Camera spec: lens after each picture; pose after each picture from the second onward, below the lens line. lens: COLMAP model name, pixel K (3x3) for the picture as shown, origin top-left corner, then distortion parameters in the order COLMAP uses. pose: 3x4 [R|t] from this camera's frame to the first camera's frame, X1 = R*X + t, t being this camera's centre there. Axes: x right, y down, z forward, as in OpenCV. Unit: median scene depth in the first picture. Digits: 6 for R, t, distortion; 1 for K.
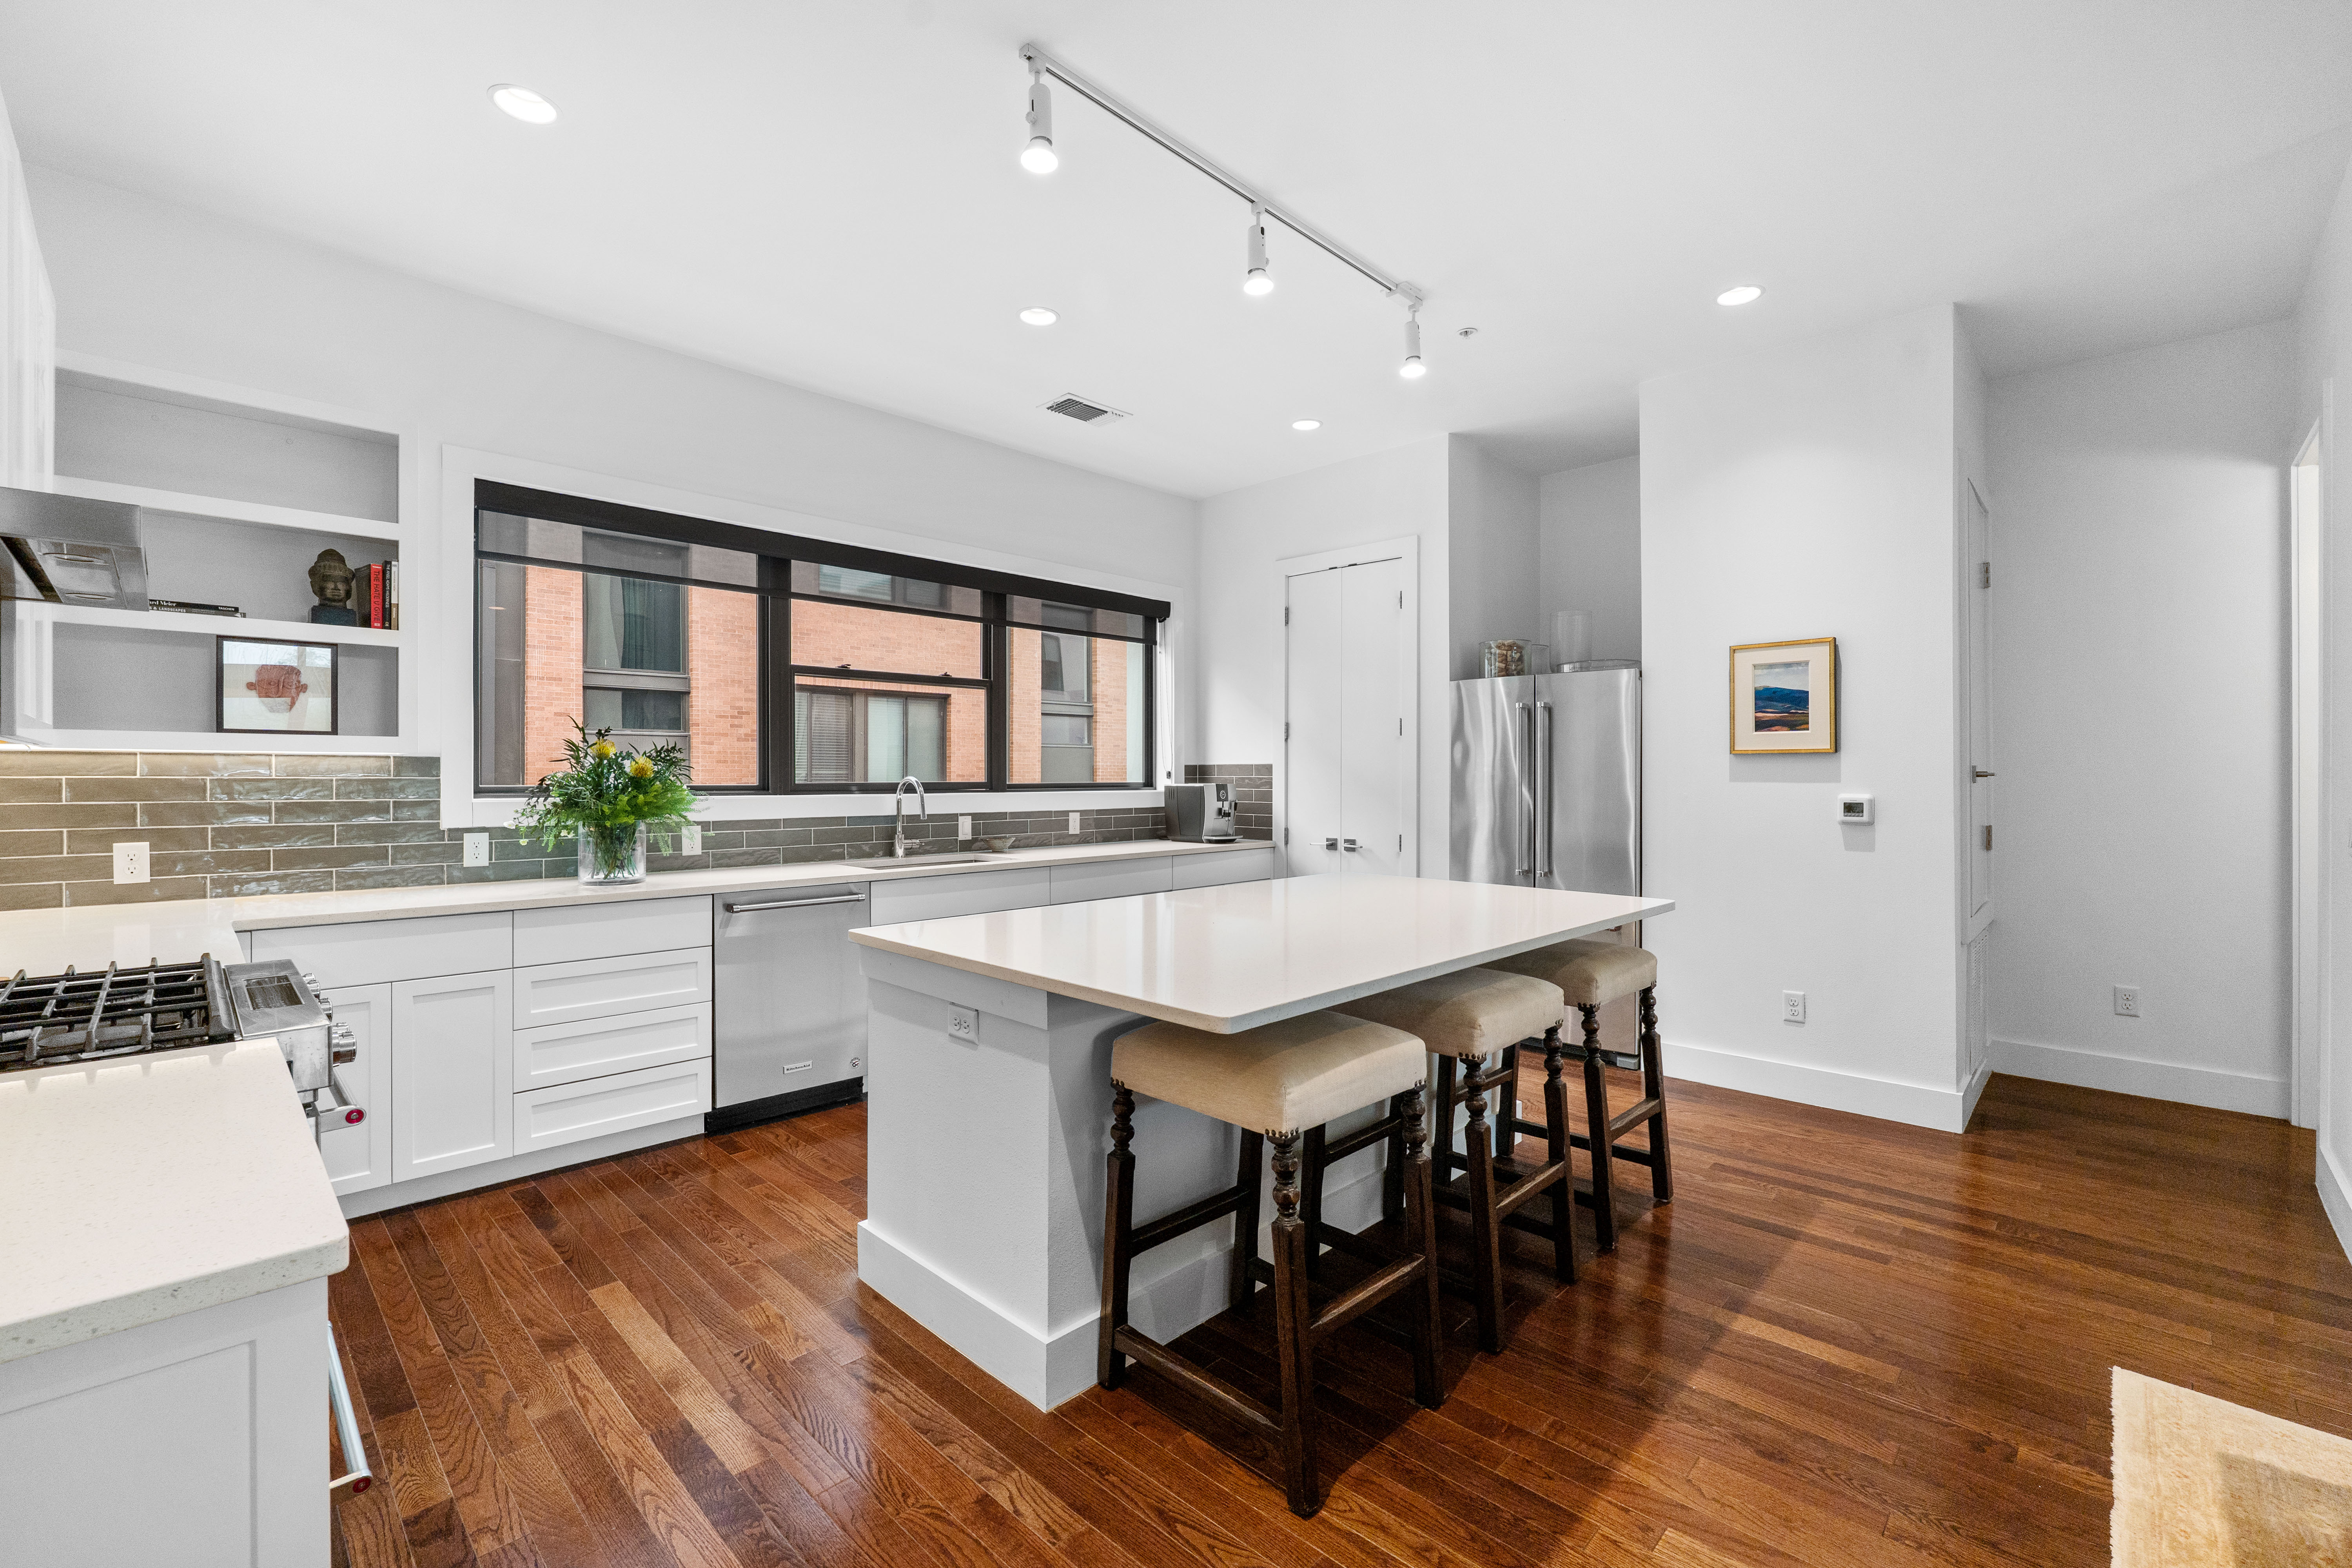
lens RADIAL K [[993.2, 0, 1172.1], [0, 993.2, 778.2], [0, 0, 1]] dist [-0.010004, 0.000035]
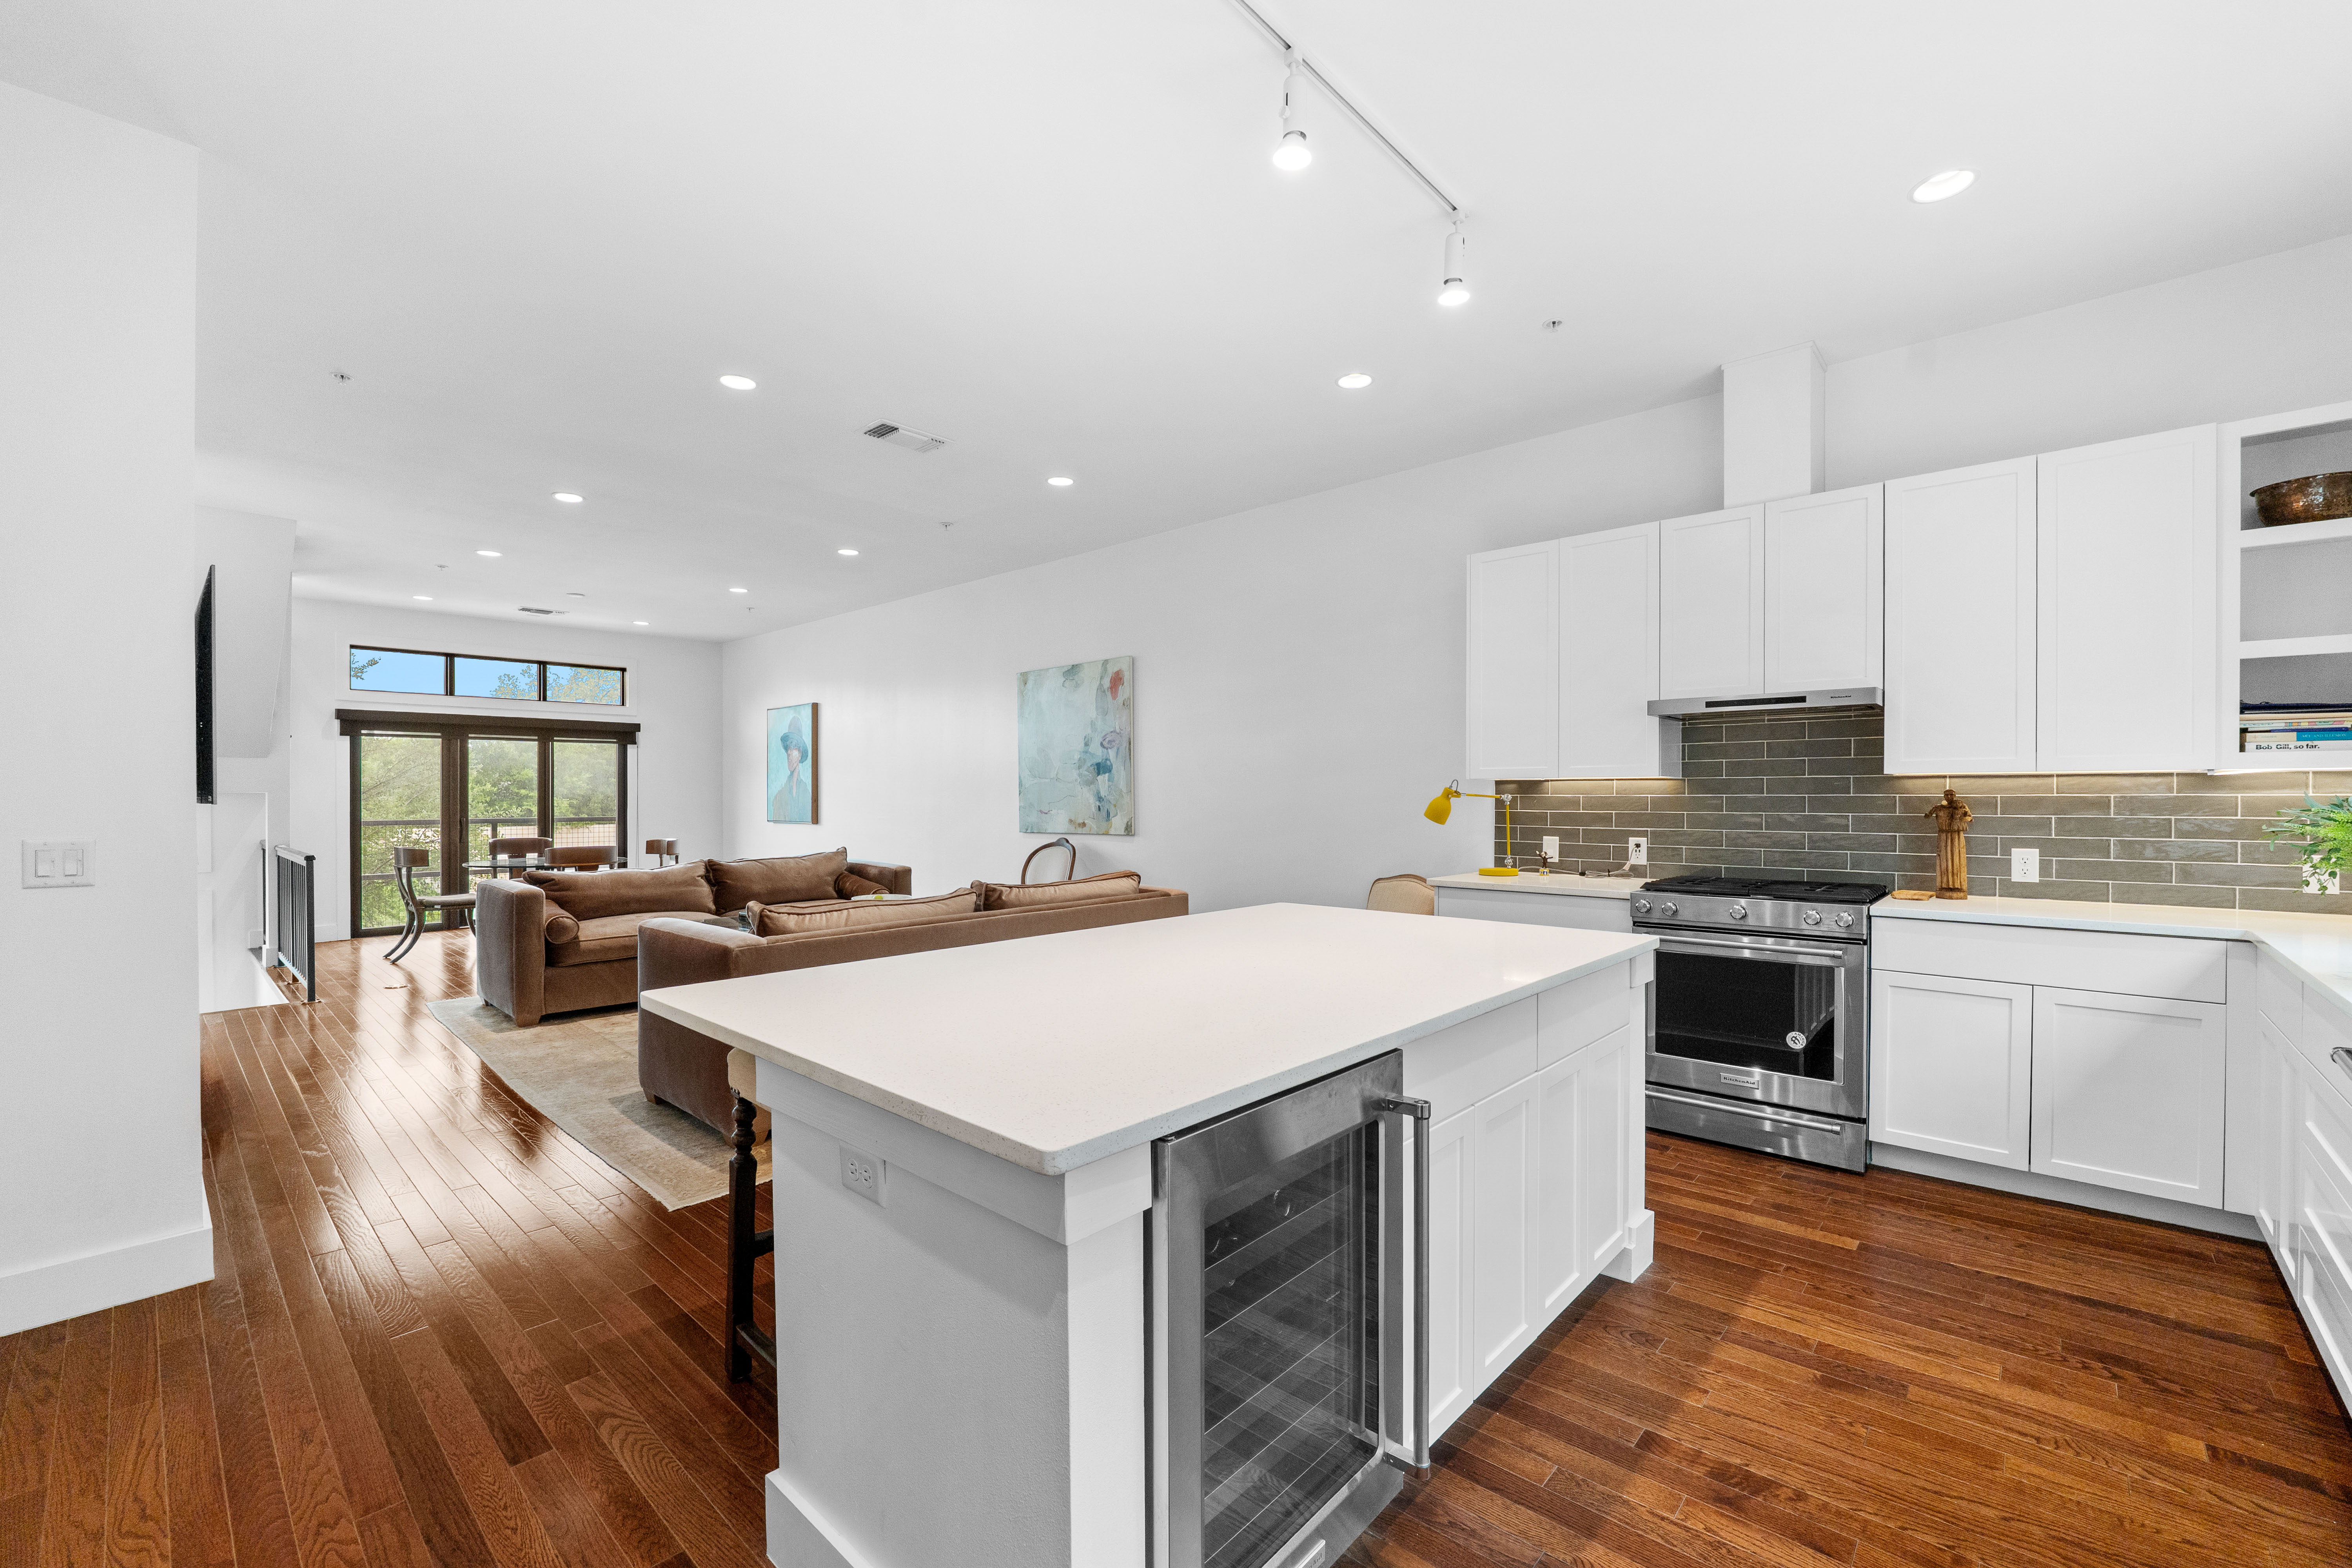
lens RADIAL K [[966.1, 0, 1164.2], [0, 966.1, 803.0], [0, 0, 1]] dist [-0.013455, 0.000291]
pose [[-0.999671, 0.000765, -0.025638, 0.156278], [0.000497, 0.999945, 0.010434, -0.002214], [0.025644, 0.010418, -0.999617, 1.325095]]
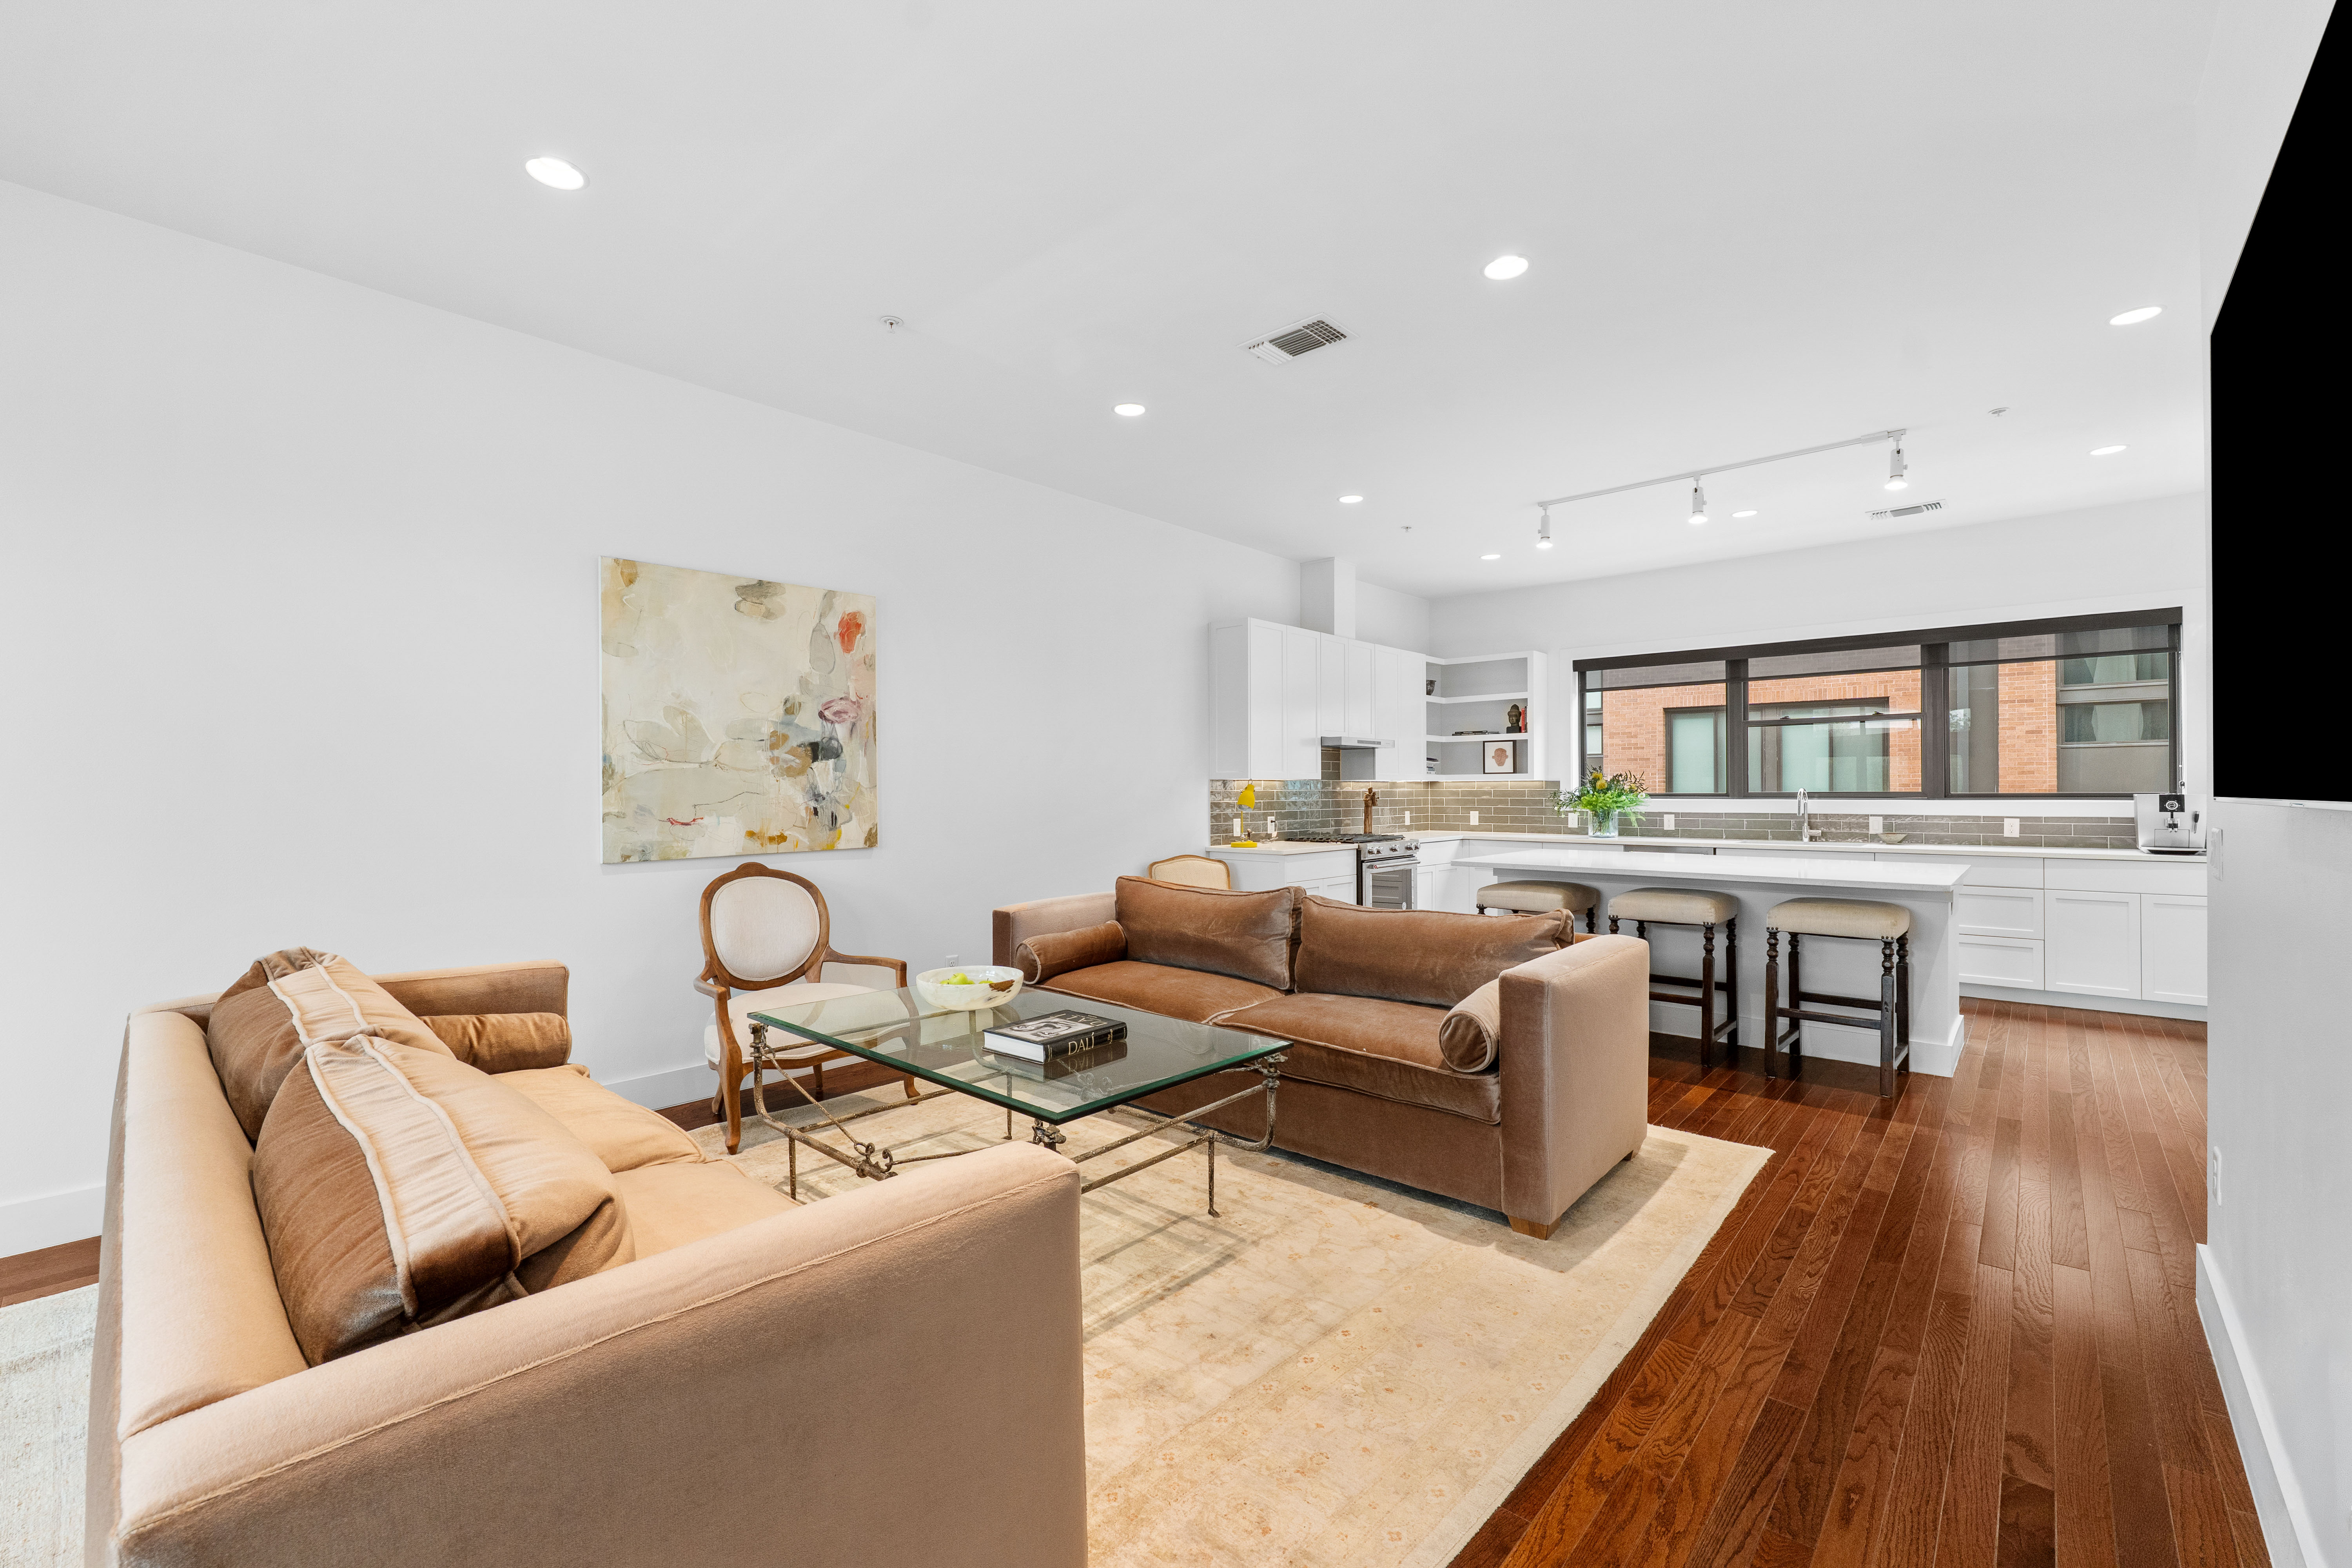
lens RADIAL K [[982.3, 0, 1170.3], [0, 982.3, 788.2], [0, 0, 1]] dist [-0.012817, -0.000435]
pose [[0.042484, -0.003469, -0.999091, 1.400368], [0.001572, 0.999993, -0.003405, 0.002557], [0.999096, -0.001425, 0.042489, -0.038567]]
